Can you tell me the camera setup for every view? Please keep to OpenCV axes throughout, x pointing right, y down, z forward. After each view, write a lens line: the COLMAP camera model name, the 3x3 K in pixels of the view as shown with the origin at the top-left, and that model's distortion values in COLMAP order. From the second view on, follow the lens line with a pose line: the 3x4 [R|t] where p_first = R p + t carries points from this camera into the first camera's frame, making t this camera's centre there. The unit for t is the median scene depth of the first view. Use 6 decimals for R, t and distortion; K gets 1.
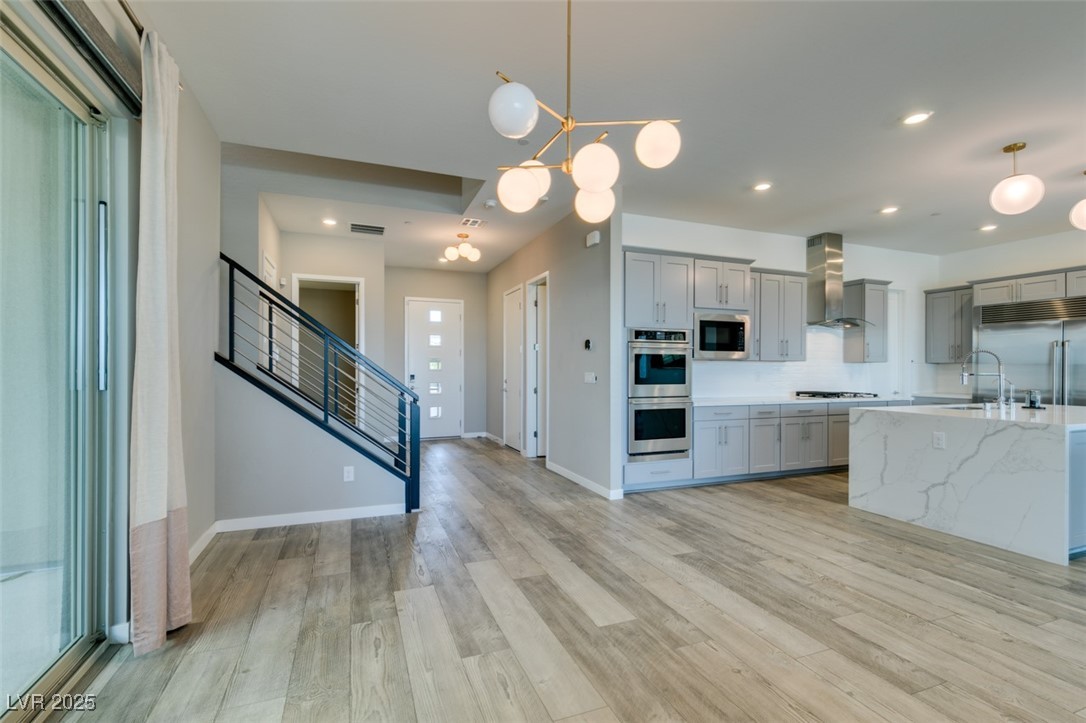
lens RADIAL K [[486.0, 0, 537.4], [0, 486.0, 362.5], [0, 0, 1]] dist [0.005408, -0.001071]
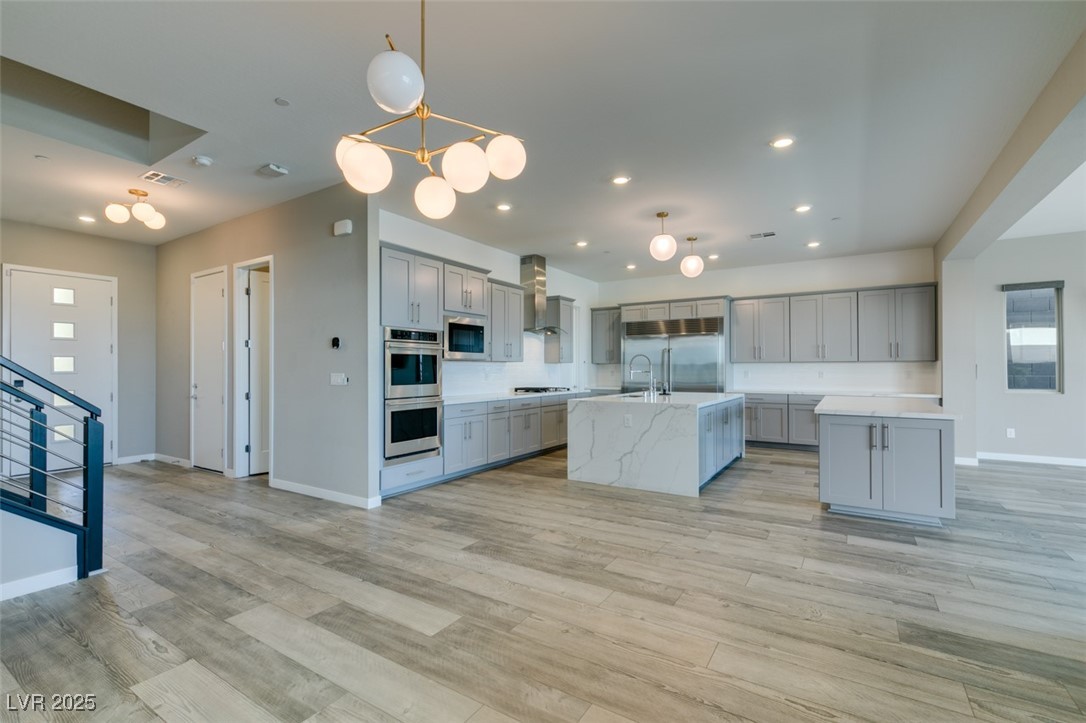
lens RADIAL K [[486.0, 0, 537.4], [0, 486.0, 362.5], [0, 0, 1]] dist [0.005408, -0.001071]
pose [[0.807218, 0.001781, 0.590251, -0.142220], [-0.002056, 0.999998, -0.000205, -0.001243], [-0.590250, -0.001048, 0.807220, 0.047838]]
